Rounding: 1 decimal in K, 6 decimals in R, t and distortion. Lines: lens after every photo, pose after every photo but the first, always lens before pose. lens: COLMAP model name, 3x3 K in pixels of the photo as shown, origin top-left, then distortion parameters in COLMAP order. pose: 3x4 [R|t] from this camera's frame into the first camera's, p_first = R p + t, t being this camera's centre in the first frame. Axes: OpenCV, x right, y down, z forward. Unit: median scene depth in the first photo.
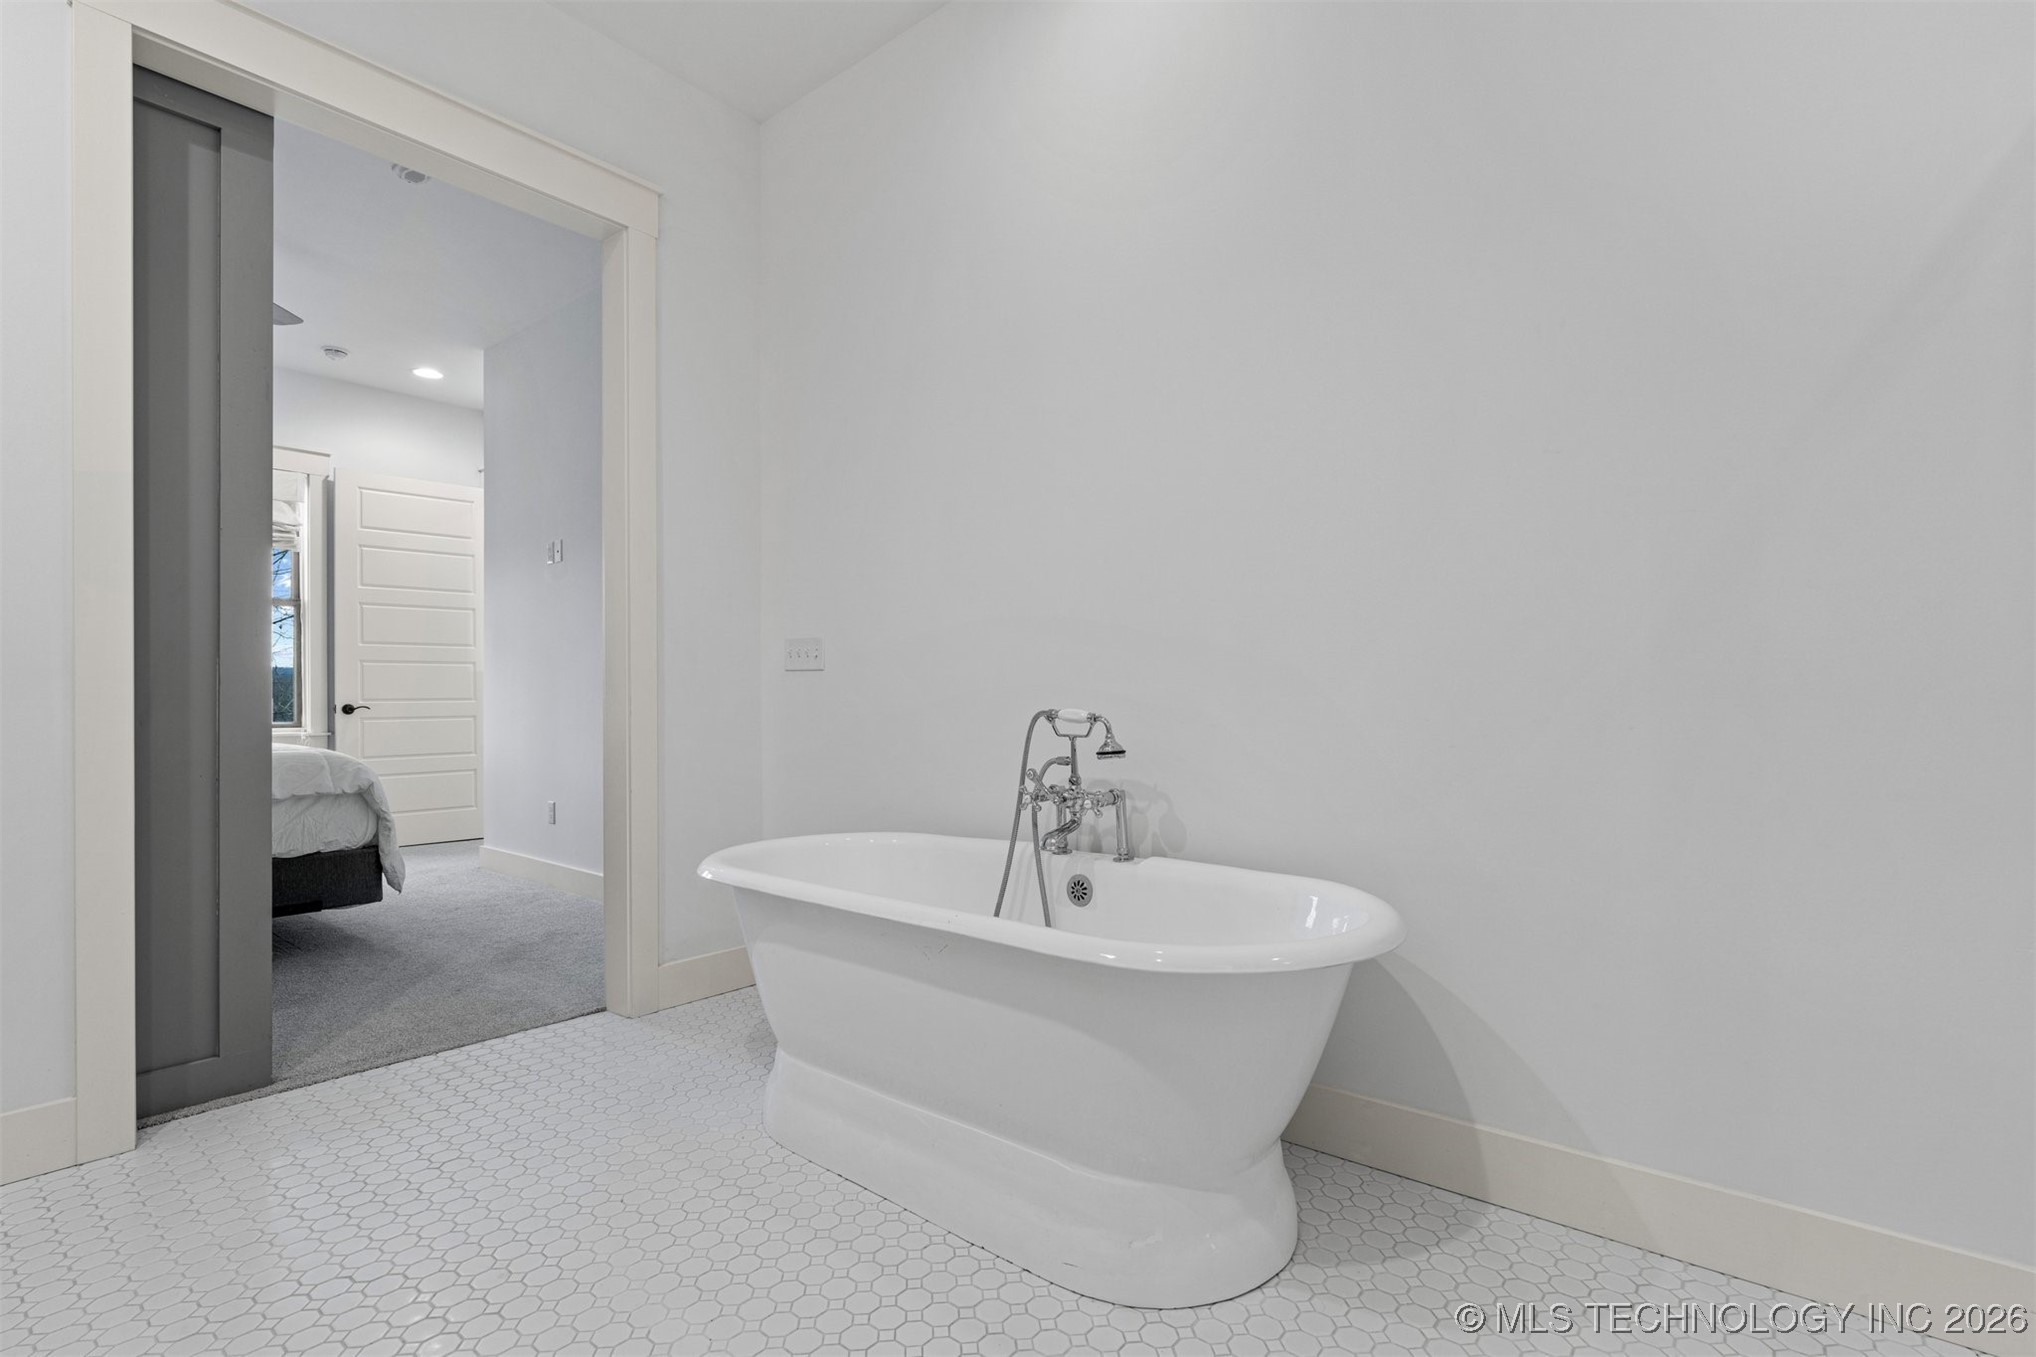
lens RADIAL K [[920.0, 0, 1013.4], [0, 920.0, 693.9], [0, 0, 1]] dist [-0.009112, 0.003209]
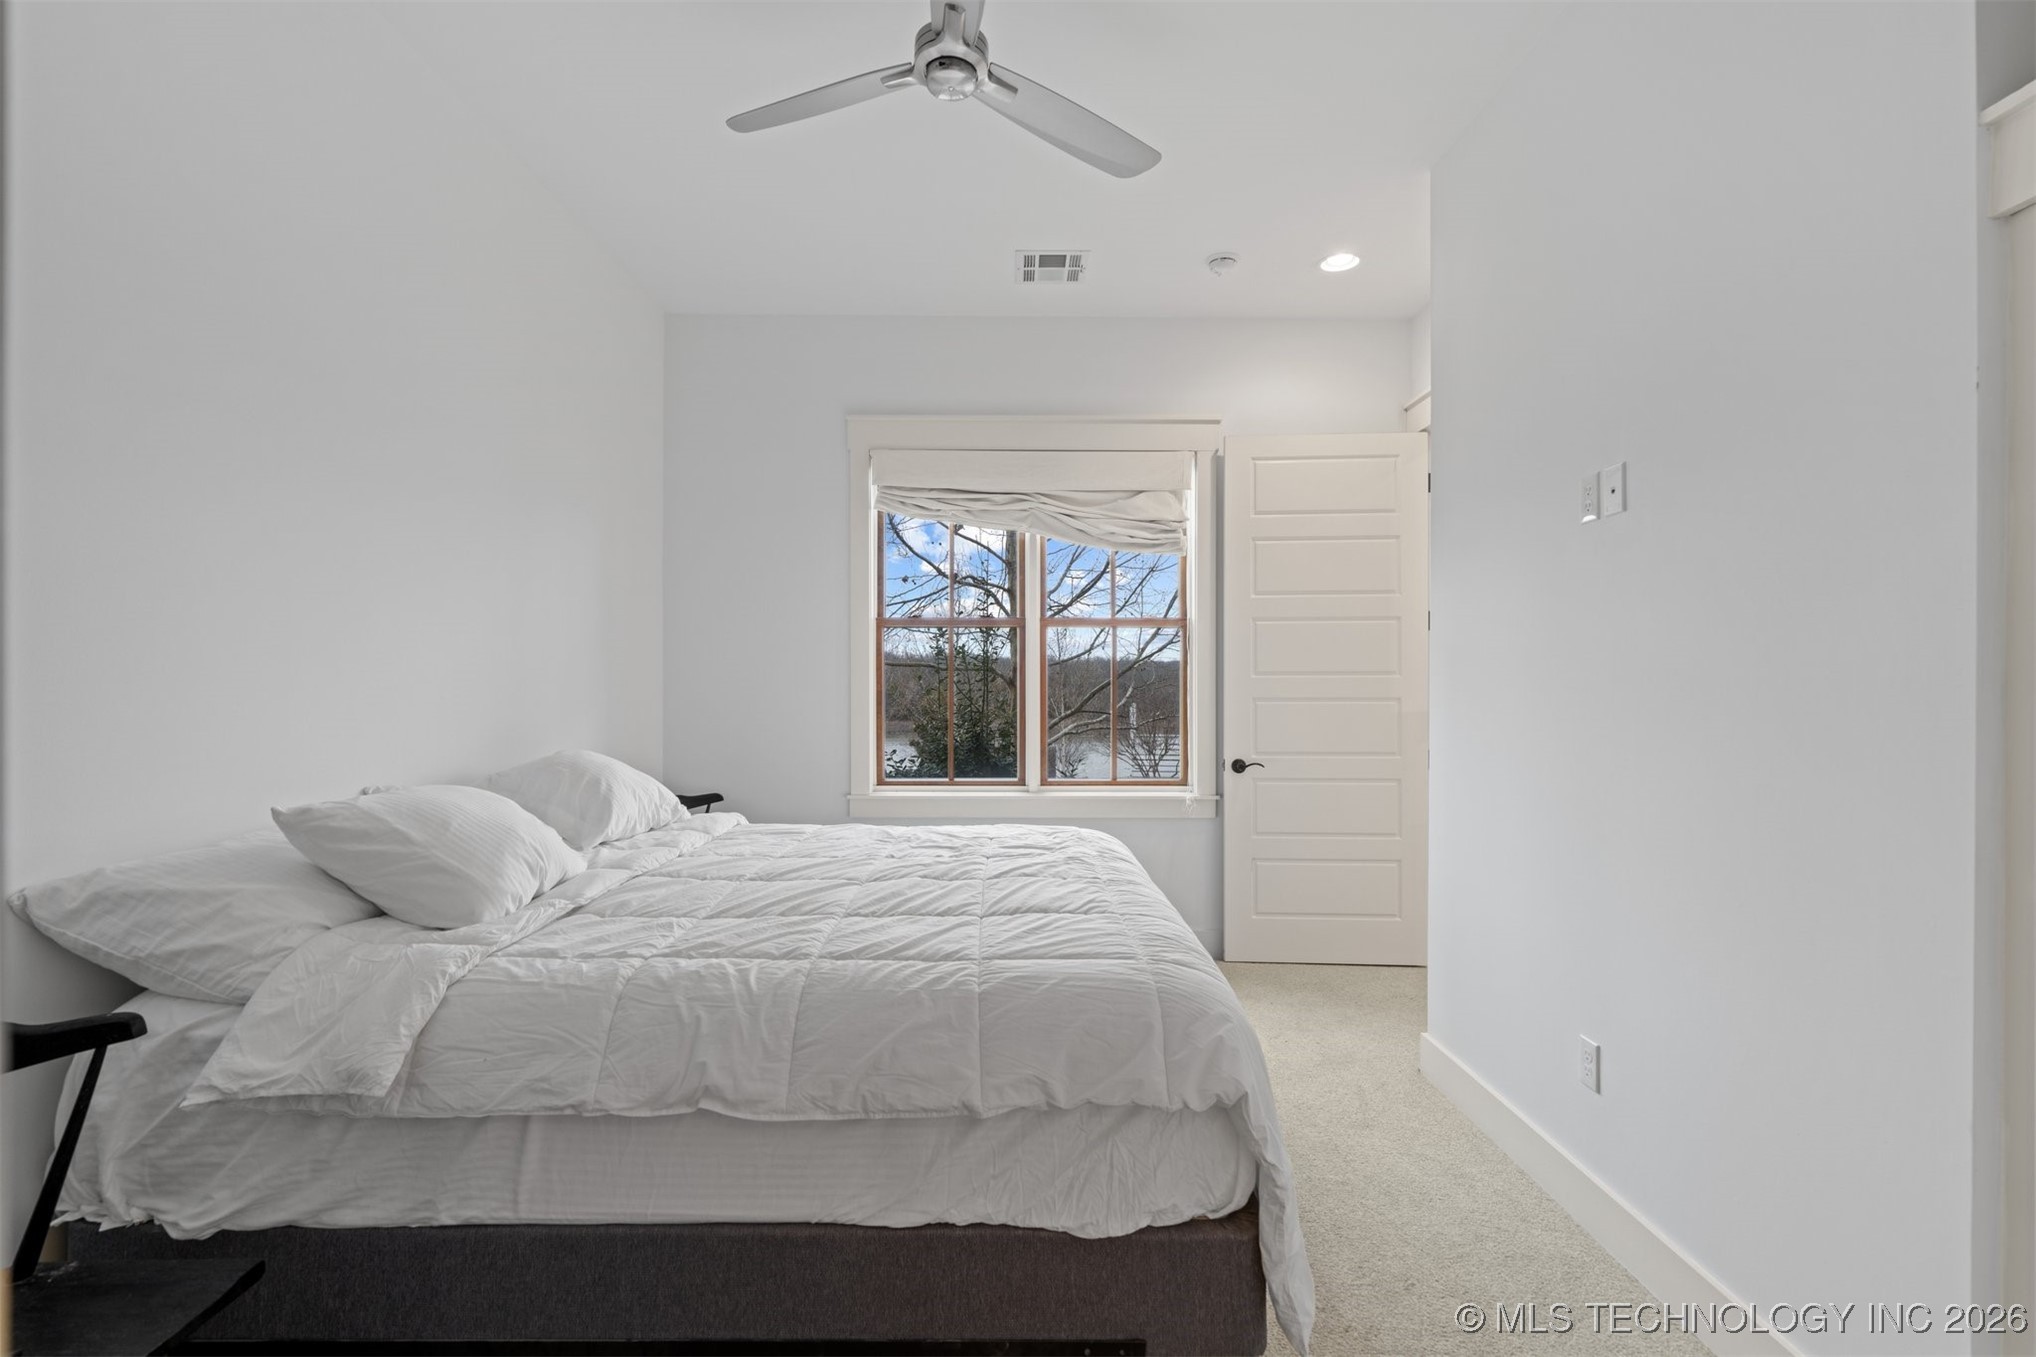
lens RADIAL K [[920.0, 0, 1027.0], [0, 920.0, 686.5], [0, 0, 1]] dist [-0.009112, 0.003209]
pose [[0.639762, 0.006977, -0.768541, -0.282836], [-0.002450, 0.999972, 0.007039, -0.052513], [0.768569, -0.002620, 0.639761, 0.418525]]
